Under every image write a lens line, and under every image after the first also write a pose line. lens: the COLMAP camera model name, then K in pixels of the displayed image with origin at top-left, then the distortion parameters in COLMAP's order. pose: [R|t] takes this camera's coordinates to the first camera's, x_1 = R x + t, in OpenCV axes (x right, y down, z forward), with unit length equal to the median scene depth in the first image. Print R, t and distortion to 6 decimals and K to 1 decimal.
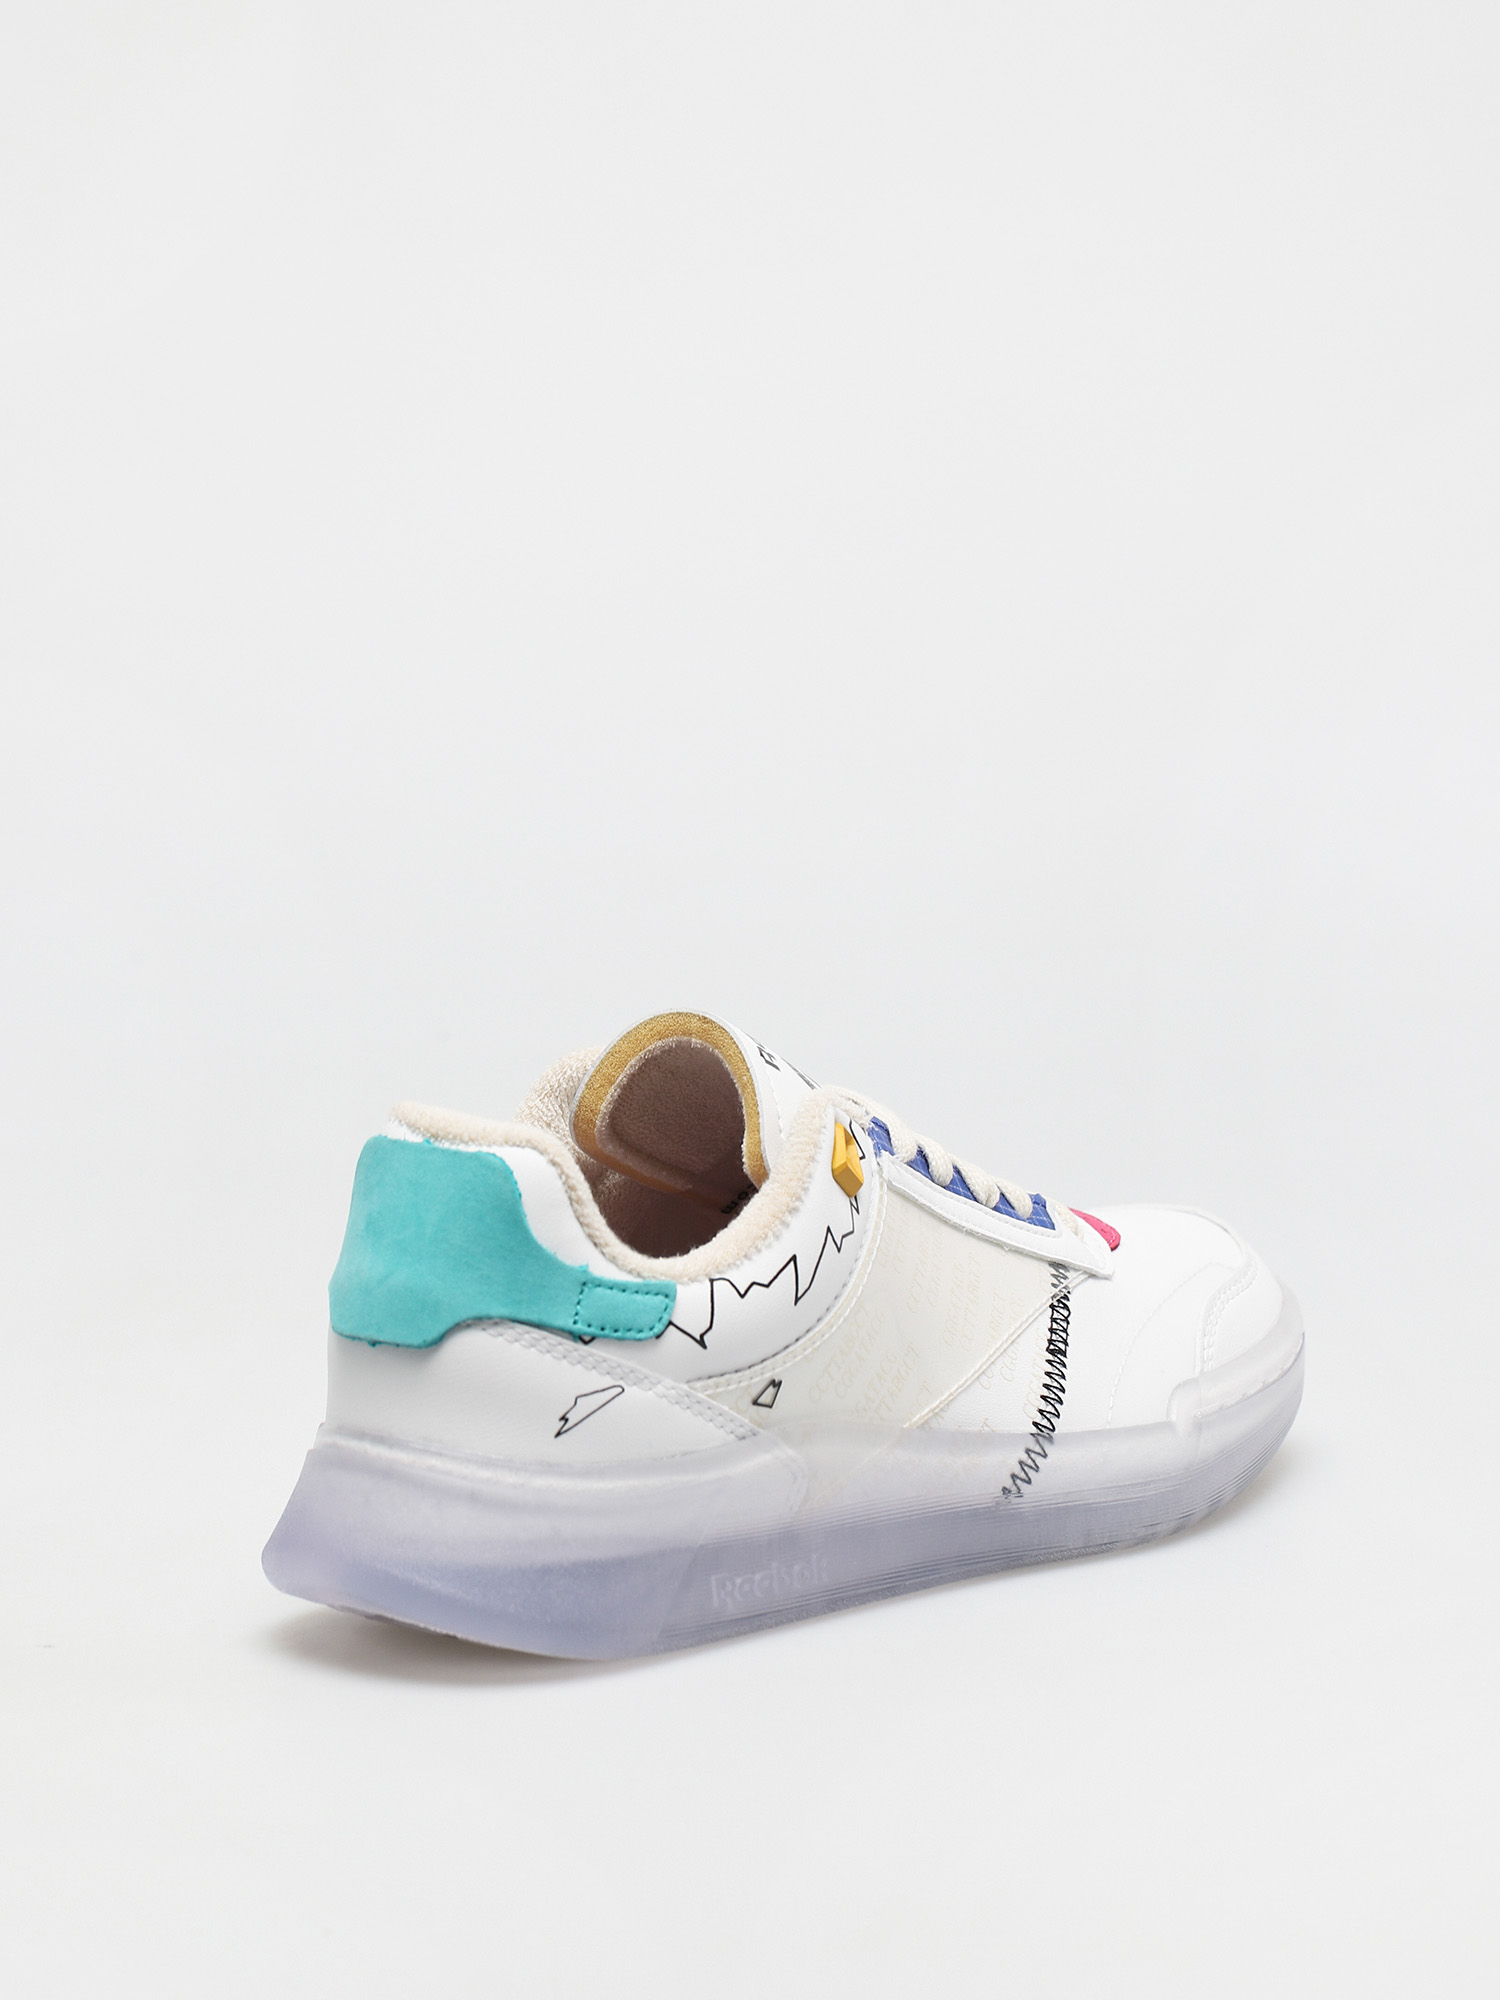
lens RADIAL K [[8177.1, 0, 739.9], [0, 8177.1, 998.6], [0, 0, 1]] dist [0.102902, 0.000000]
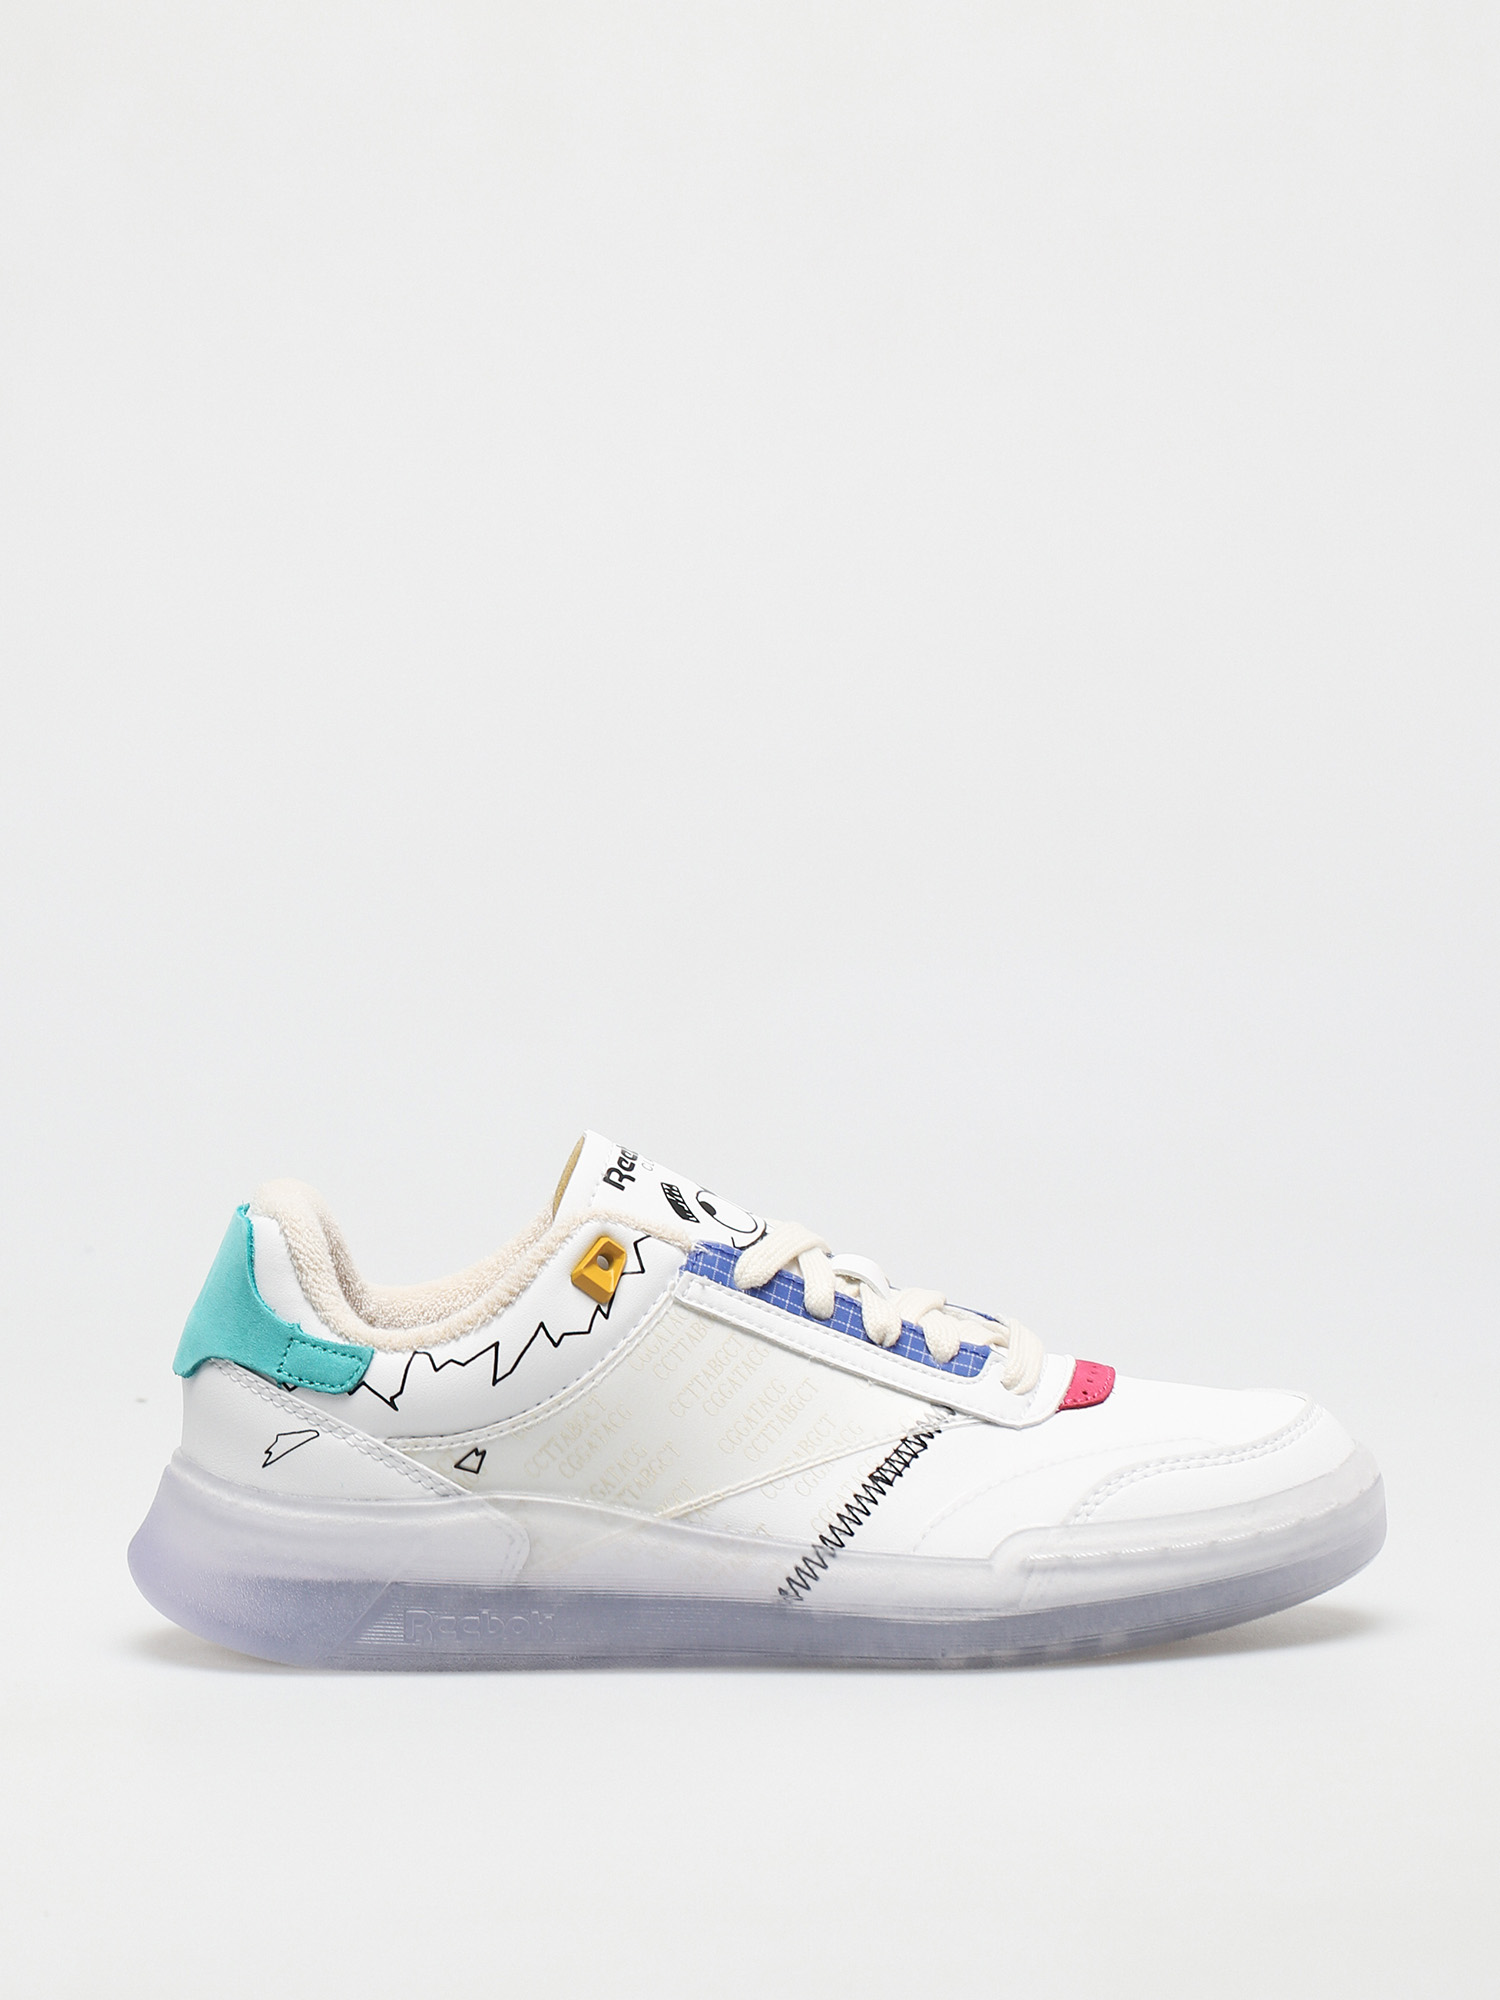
lens RADIAL K [[8177.1, 0, 934.2], [0, 8177.1, 1175.9], [0, 0, 1]] dist [0.102902, 0.000000]
pose [[0.685482, 0.081605, -0.723502, 0.871967], [-0.105221, 0.994371, 0.012466, -0.012247], [0.720447, 0.067582, 0.690210, 0.255203]]
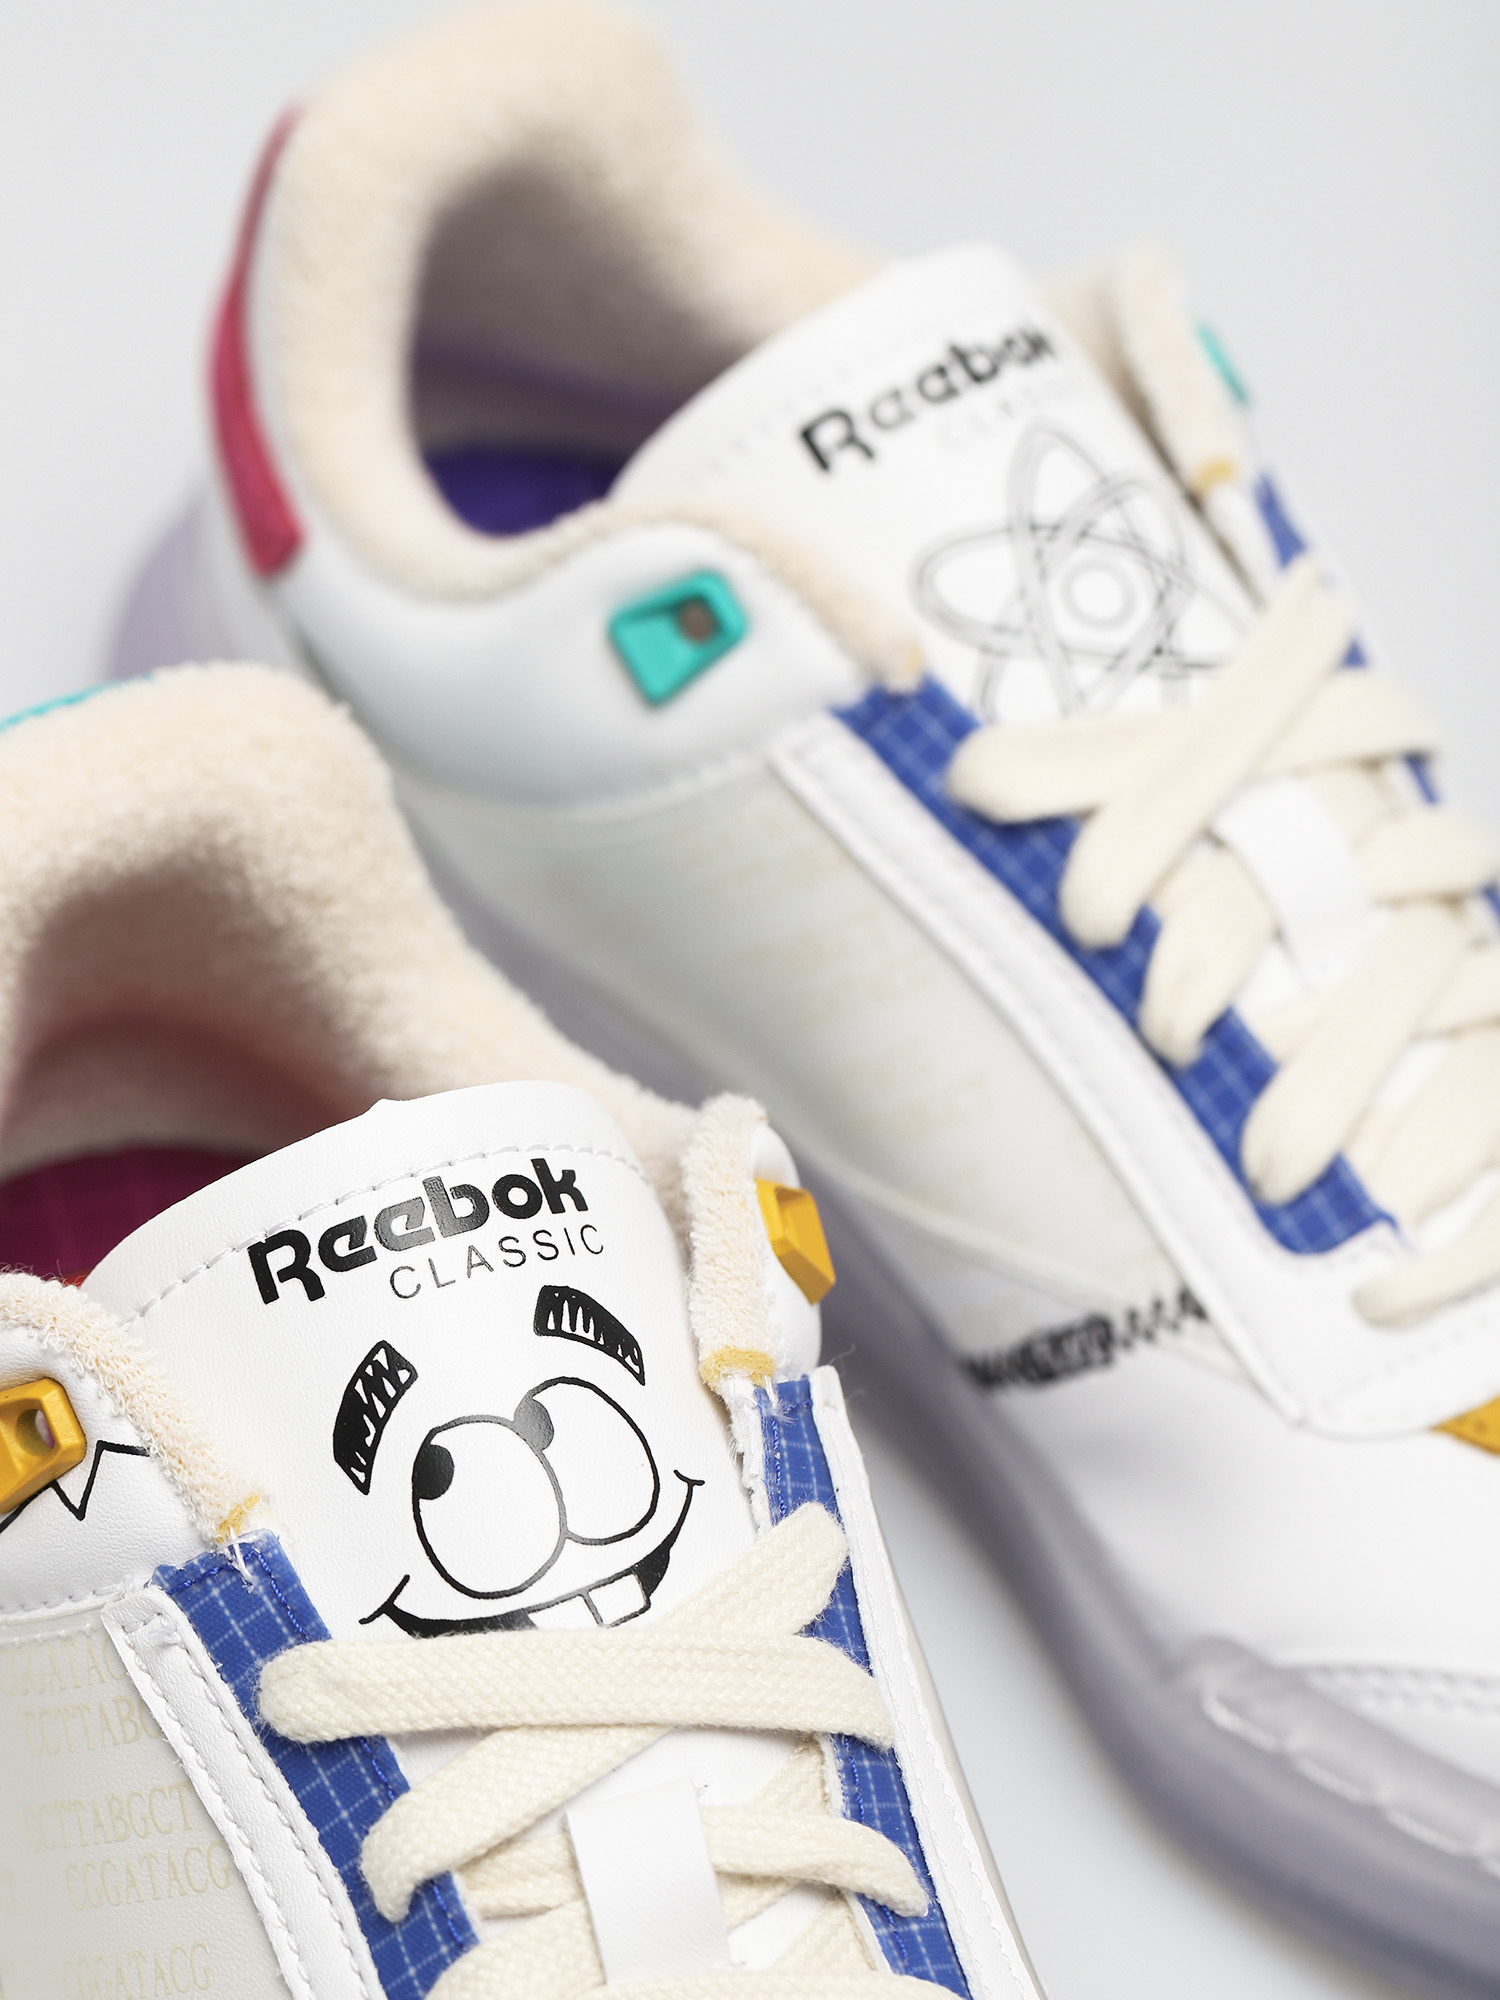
lens RADIAL K [[8177.1, 0, 756.2], [0, 8177.1, 1002.5], [0, 0, 1]] dist [0.102902, 0.000000]
pose [[-0.429124, 0.588666, -0.685073, 0.285451], [-0.211452, 0.671910, 0.709807, -0.319094], [0.878146, 0.449455, -0.163858, 1.109706]]
